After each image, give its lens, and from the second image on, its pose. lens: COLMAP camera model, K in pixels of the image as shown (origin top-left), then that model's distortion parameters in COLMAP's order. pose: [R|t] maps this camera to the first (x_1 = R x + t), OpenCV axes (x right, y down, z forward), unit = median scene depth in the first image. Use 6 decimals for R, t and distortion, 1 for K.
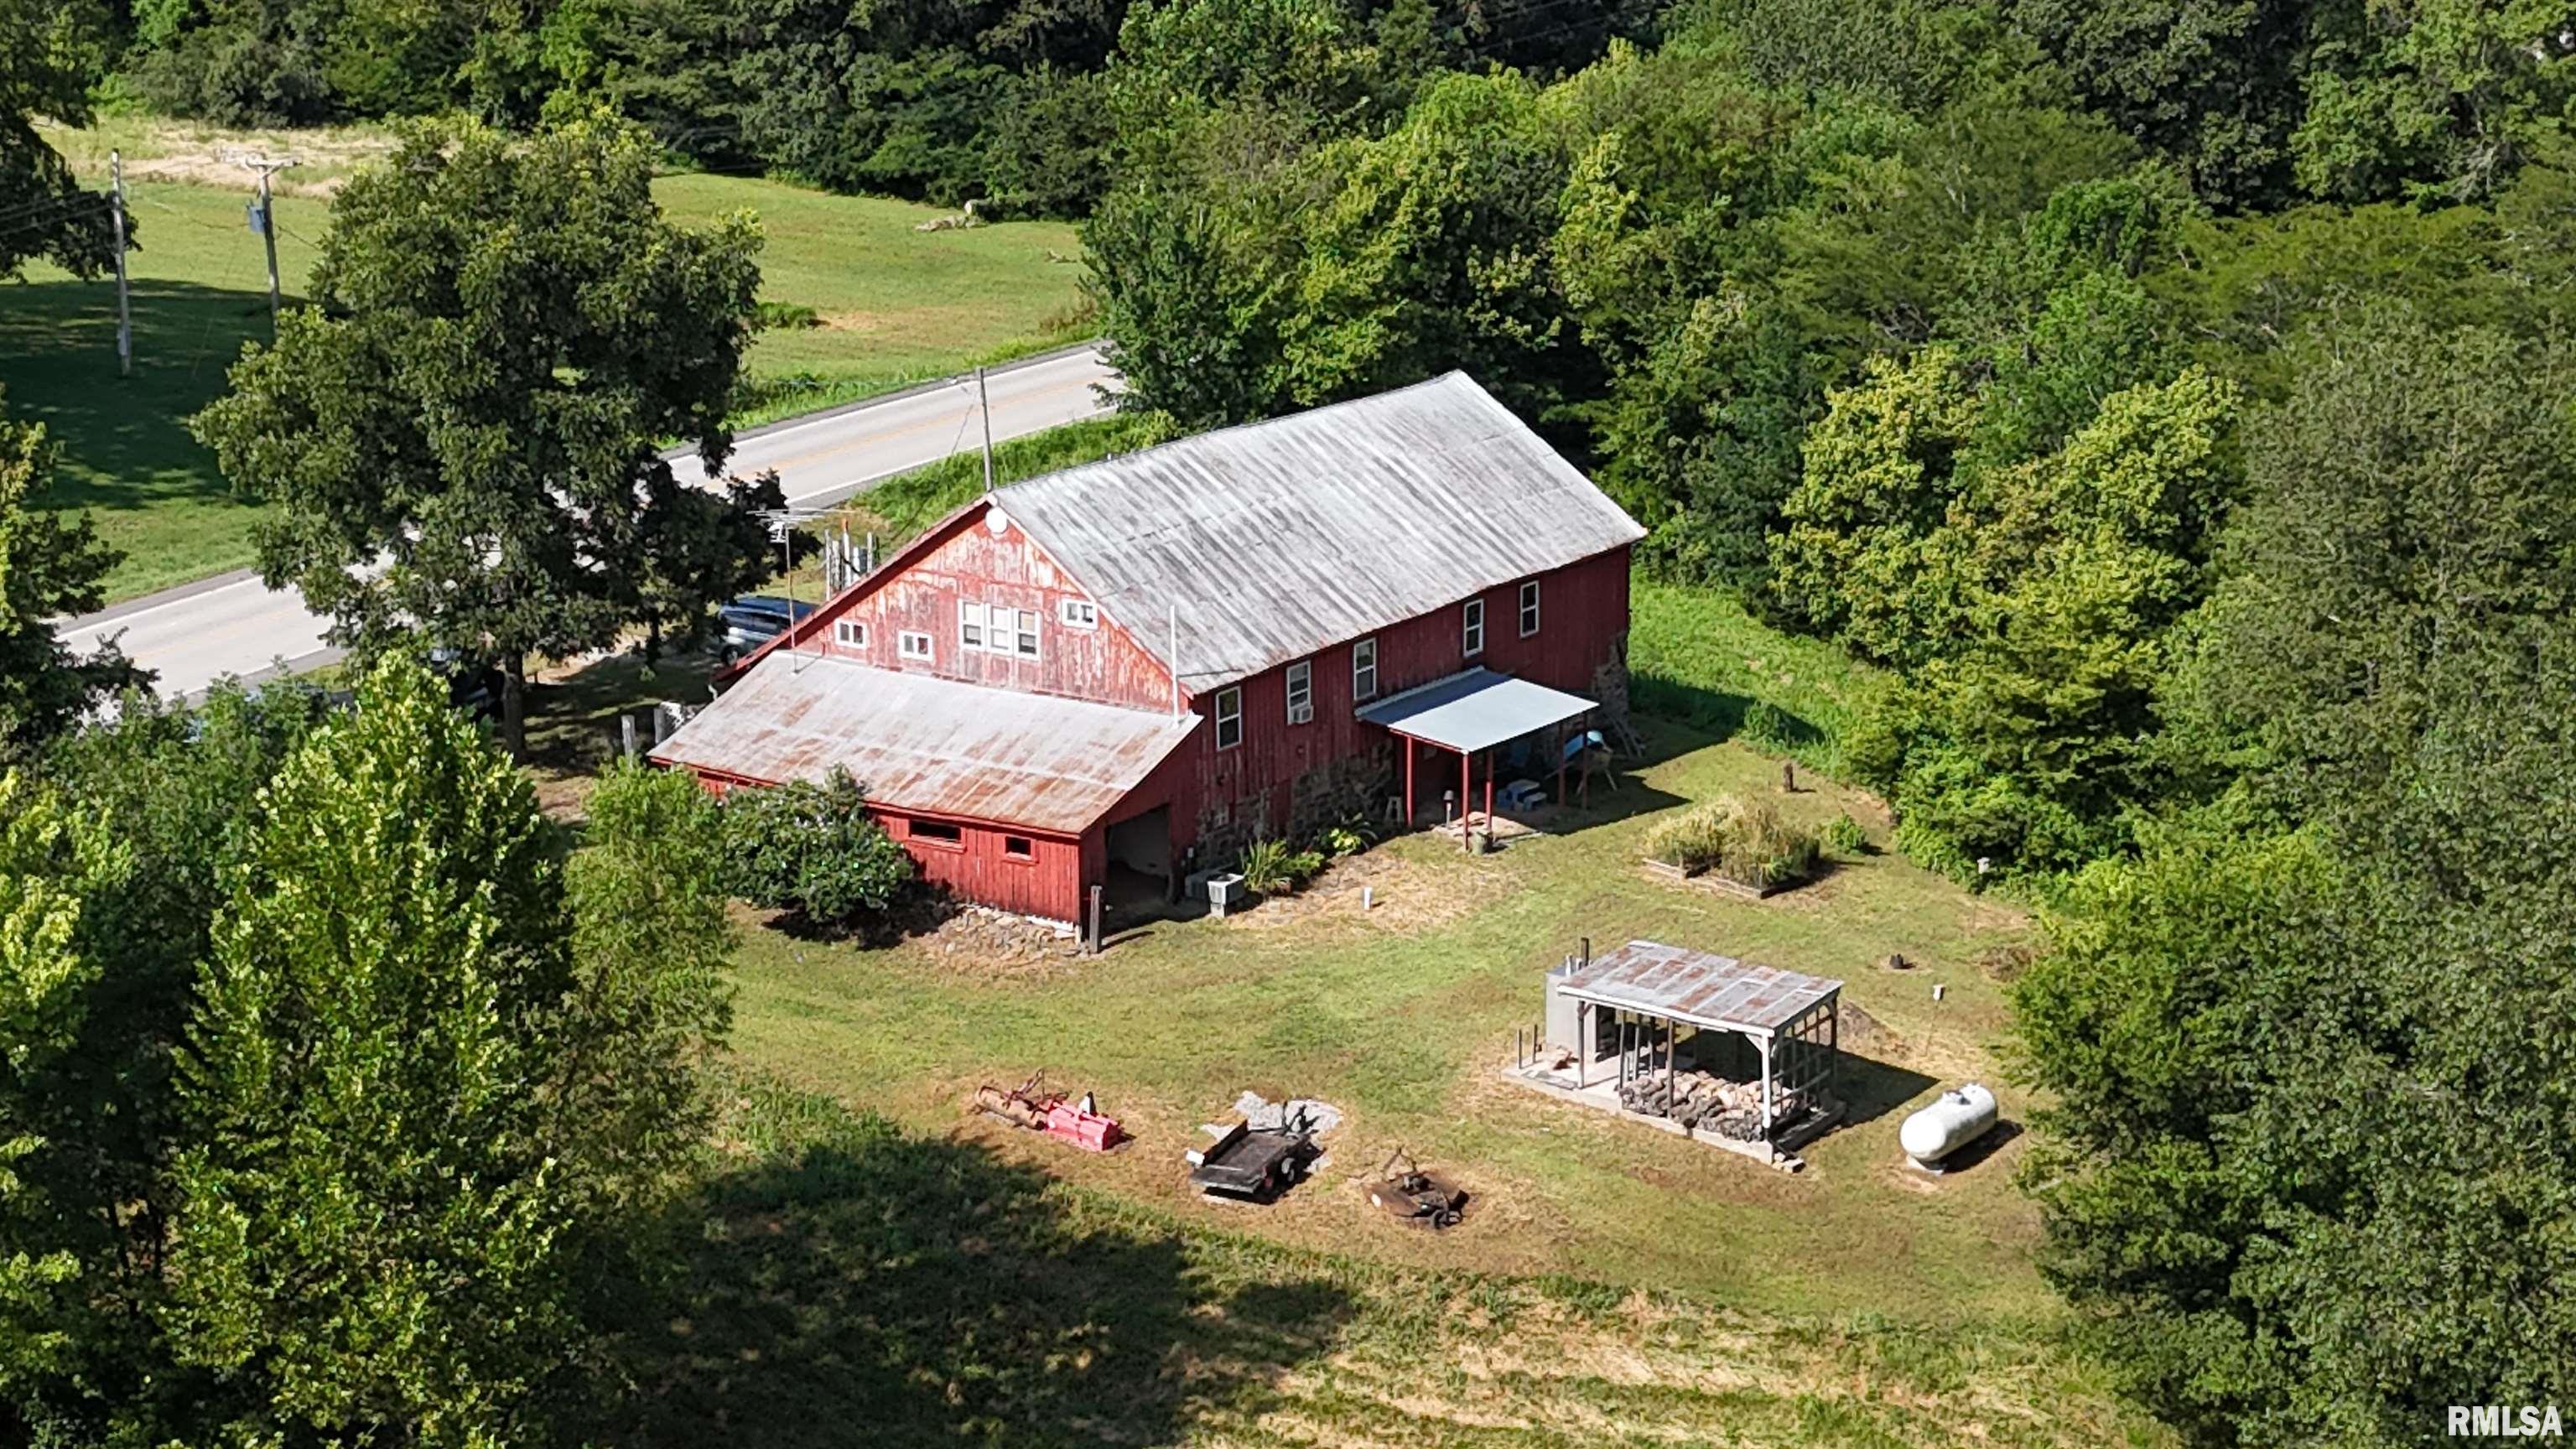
lens RADIAL K [[4308.8, 0, 1288.0], [0, 4308.8, 724.5], [0, 0, 1]] dist [0.069701, 0.106189]
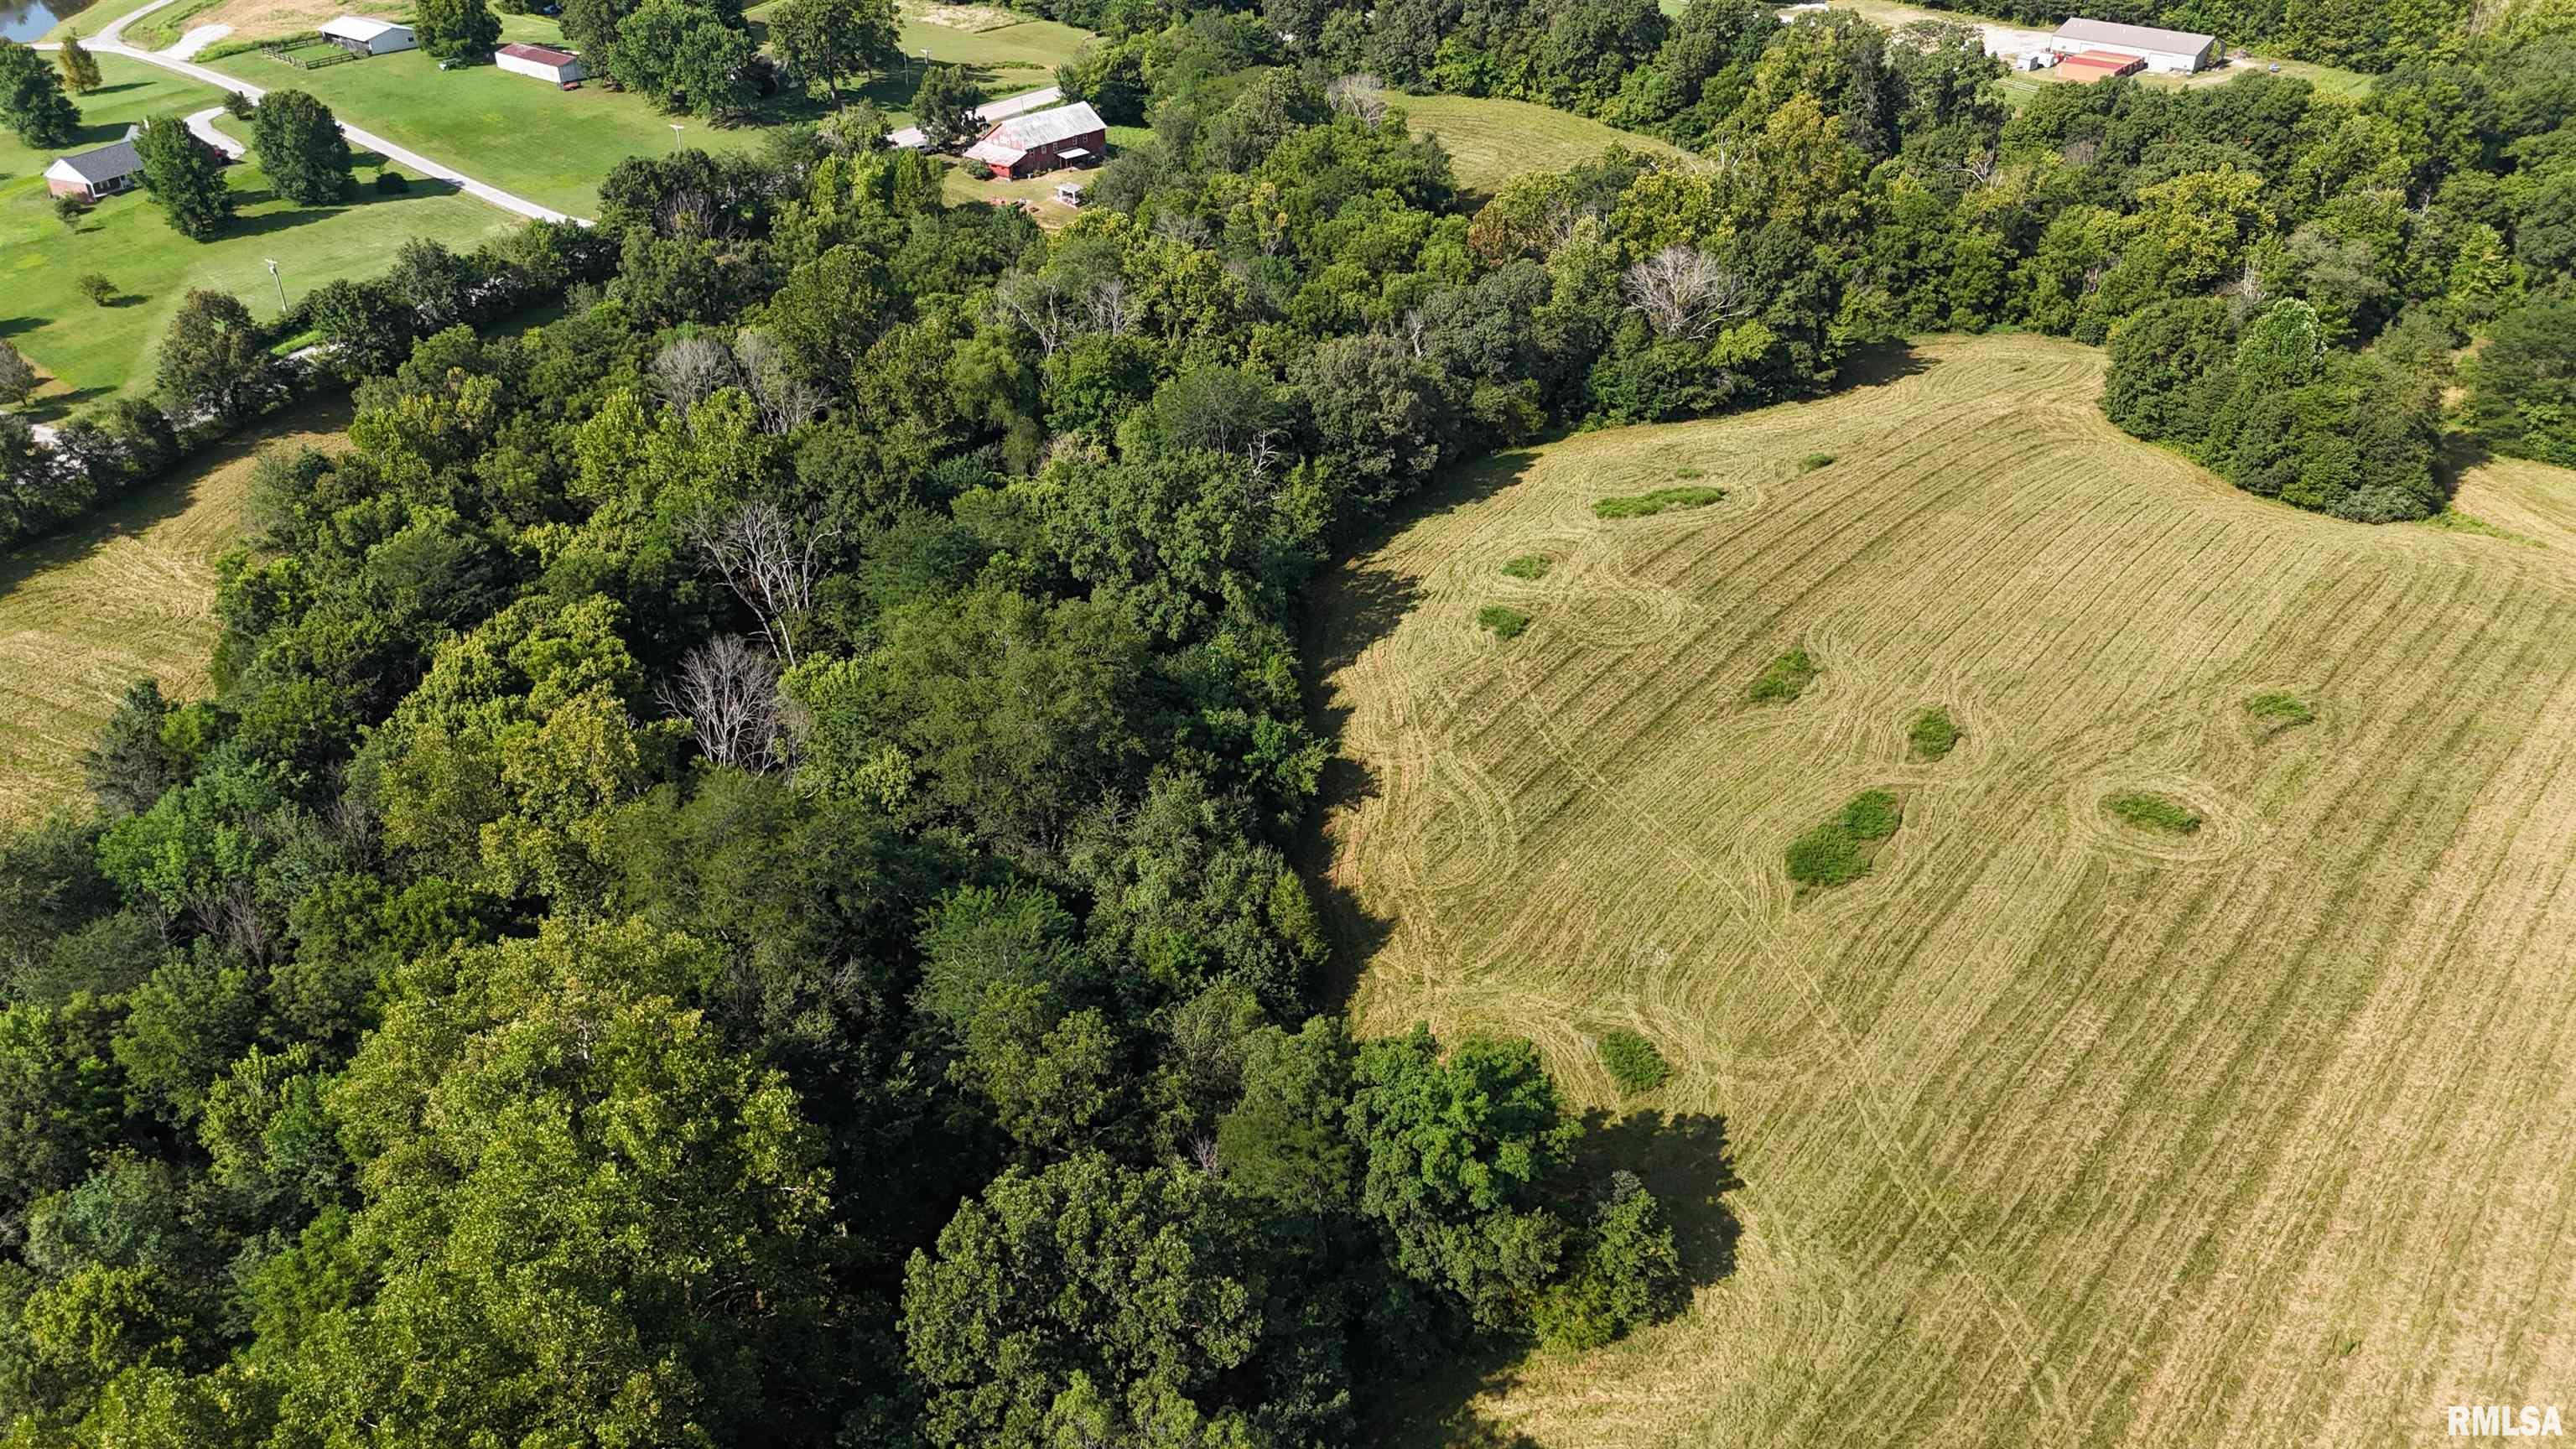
lens RADIAL K [[1912.7, 0, 1288.0], [0, 1912.7, 724.5], [0, 0, 1]] dist [0.053996, -0.031046]
pose [[0.992451, 0.061072, -0.106358, 0.849281], [-0.027681, 0.956367, 0.290854, -0.035592], [0.119480, -0.285714, 0.950837, -2.478918]]
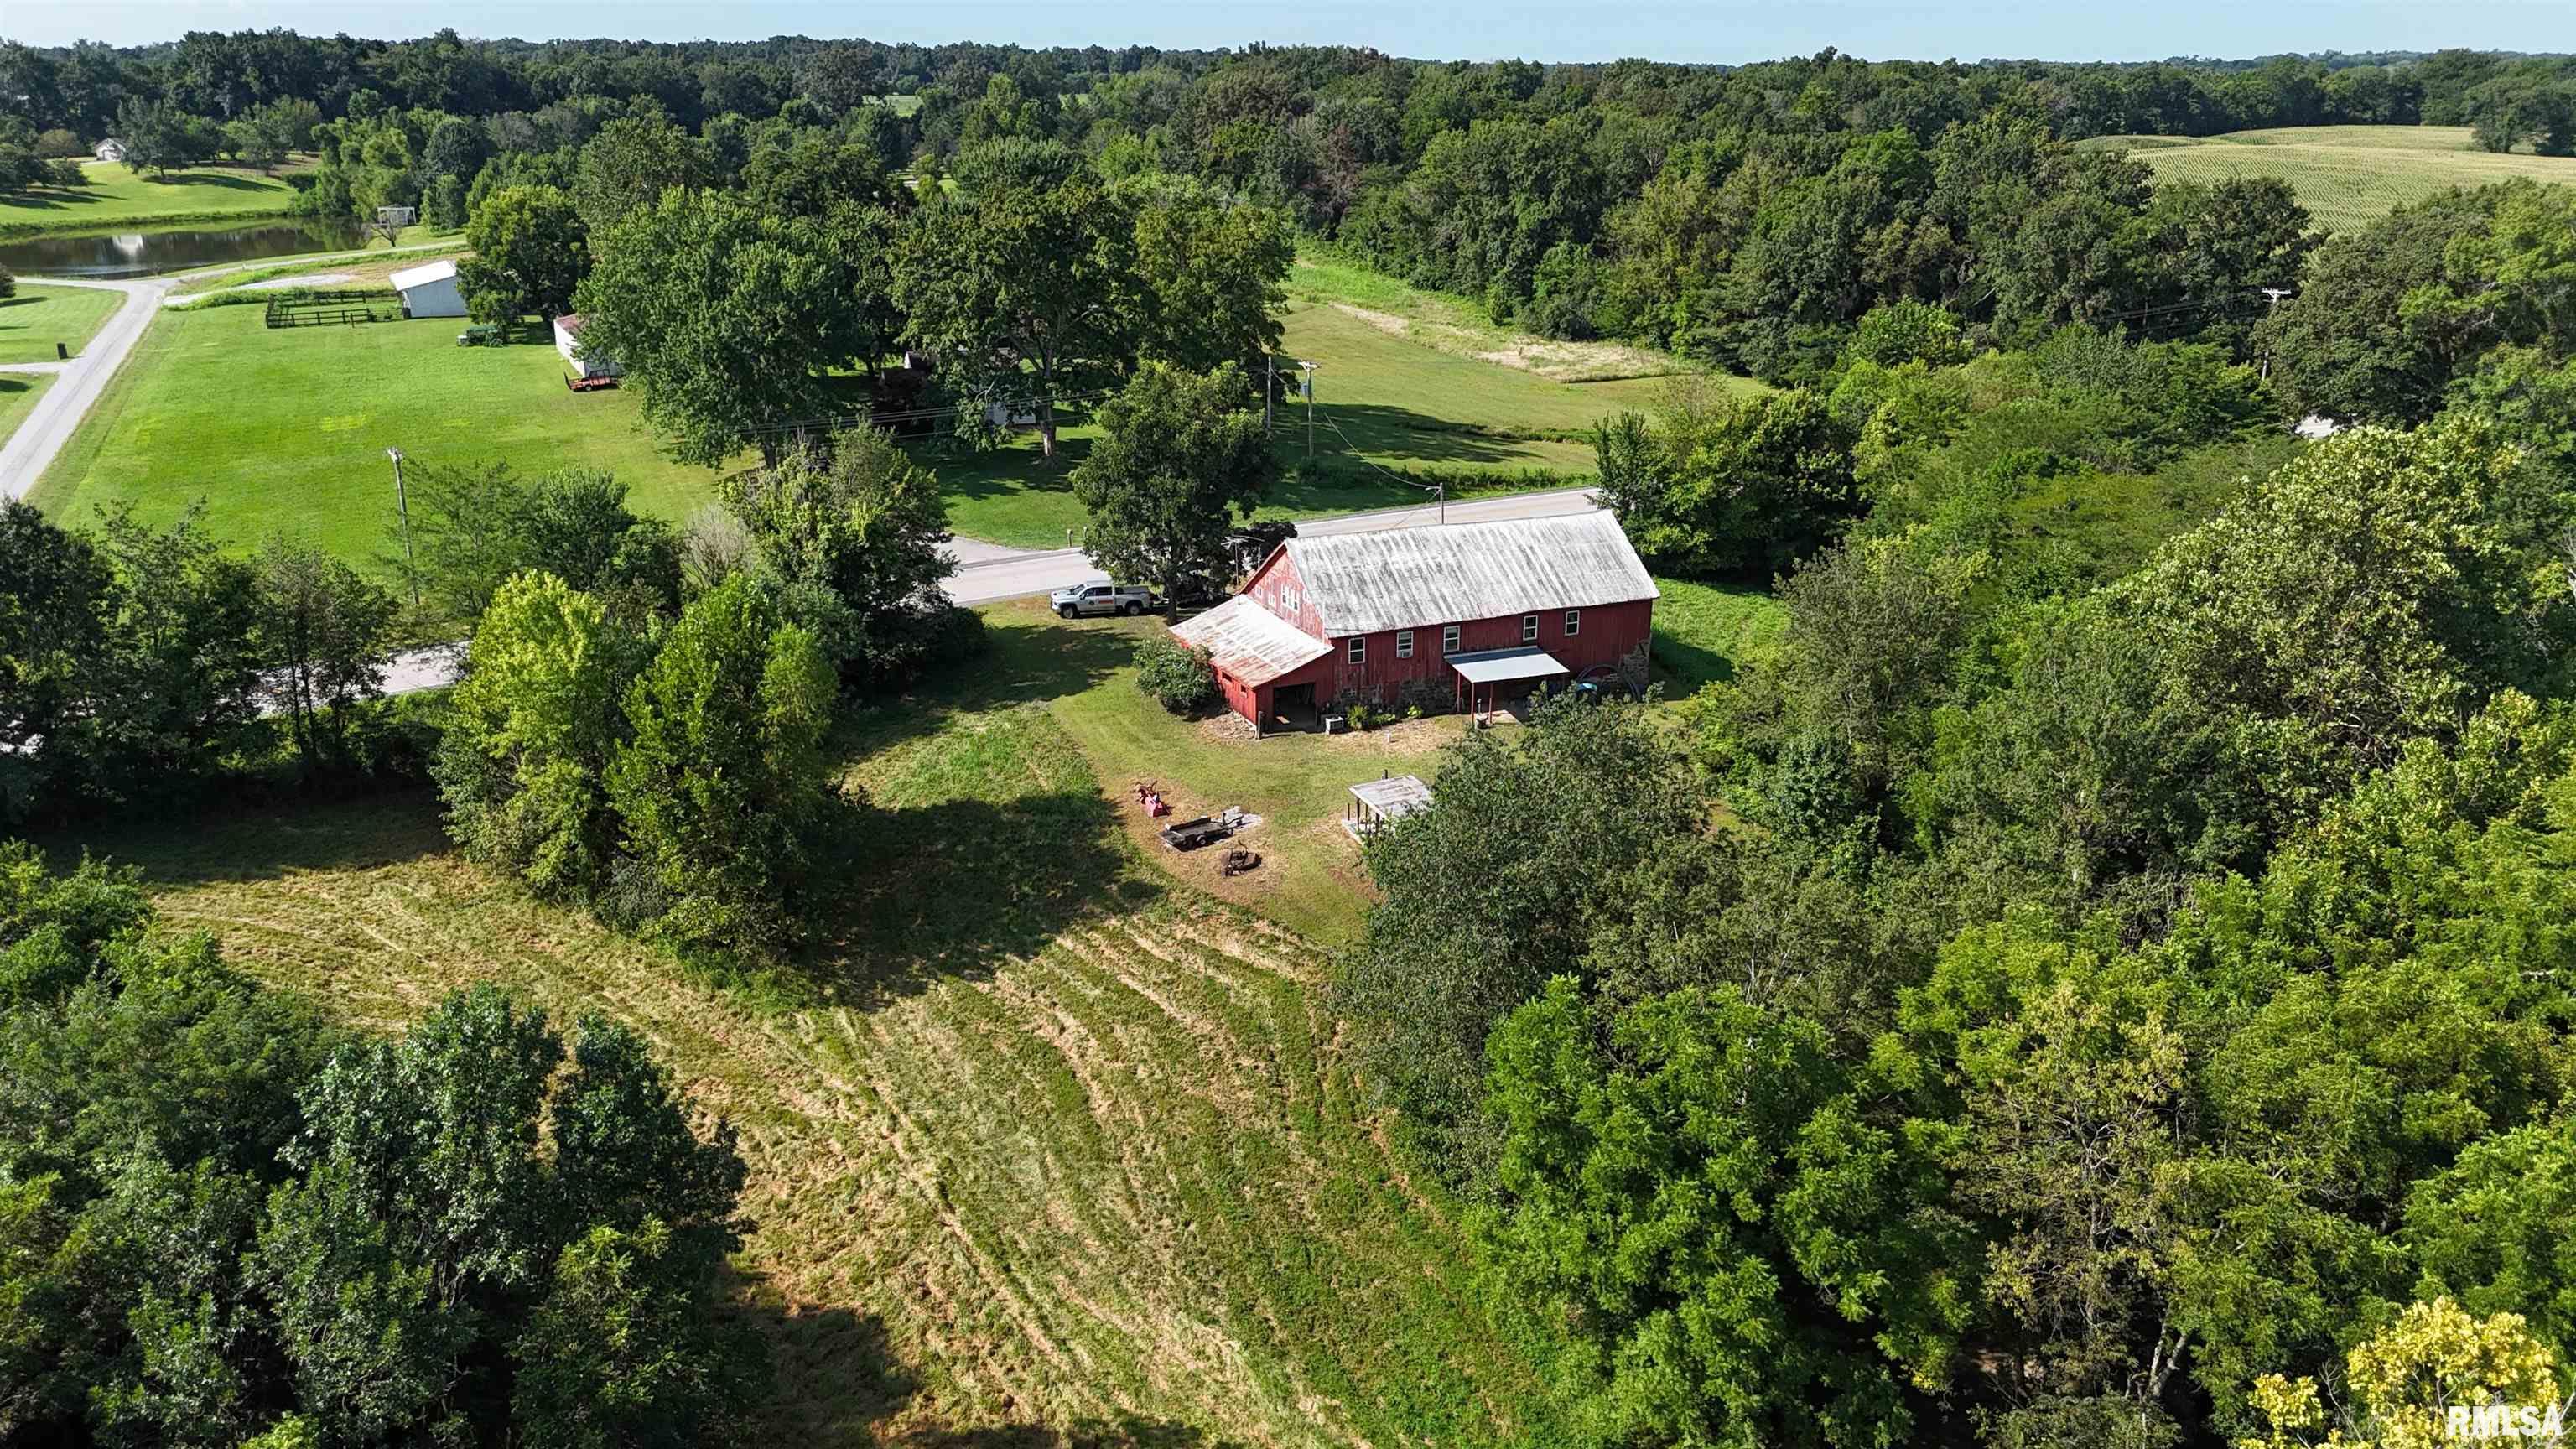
lens RADIAL K [[1912.7, 0, 1288.0], [0, 1912.7, 724.5], [0, 0, 1]] dist [0.053996, -0.031046]
pose [[0.844171, 0.174459, -0.506892, 0.454684], [-0.136965, 0.984371, 0.110696, -0.066633], [0.518282, -0.024019, 0.854872, 0.102911]]
